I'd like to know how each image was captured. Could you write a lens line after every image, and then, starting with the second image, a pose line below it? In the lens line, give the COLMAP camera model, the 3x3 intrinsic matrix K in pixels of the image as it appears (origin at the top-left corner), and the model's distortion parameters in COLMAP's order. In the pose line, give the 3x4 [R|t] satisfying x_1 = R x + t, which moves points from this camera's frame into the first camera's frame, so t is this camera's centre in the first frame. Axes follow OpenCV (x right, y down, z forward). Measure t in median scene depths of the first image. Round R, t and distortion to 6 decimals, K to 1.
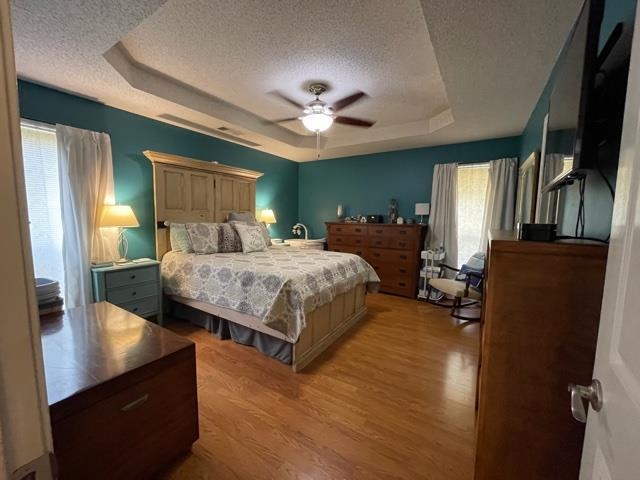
lens RADIAL K [[259.4, 0, 318.4], [0, 259.4, 240.4], [0, 0, 1]] dist [-0.001477, 0.000083]
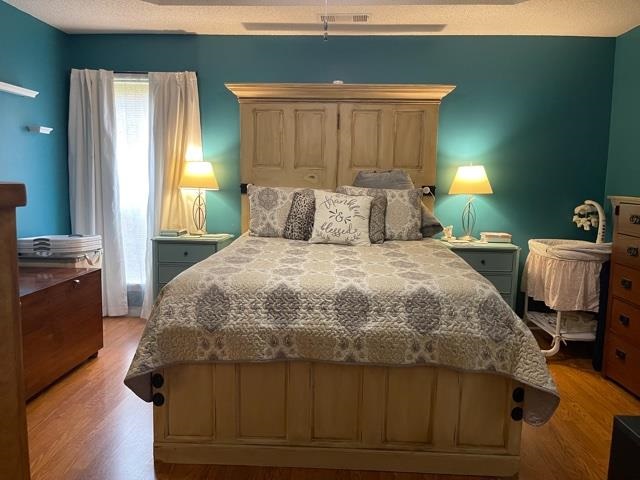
lens RADIAL K [[483.8, 0, 321.3], [0, 483.8, 237.4], [0, 0, 1]] dist [0.011372, -0.000712]
pose [[0.498444, 0.095024, -0.861699, 0.580774], [-0.097631, 0.993804, 0.053118, -0.018317], [0.861407, 0.057652, 0.504633, 0.502841]]
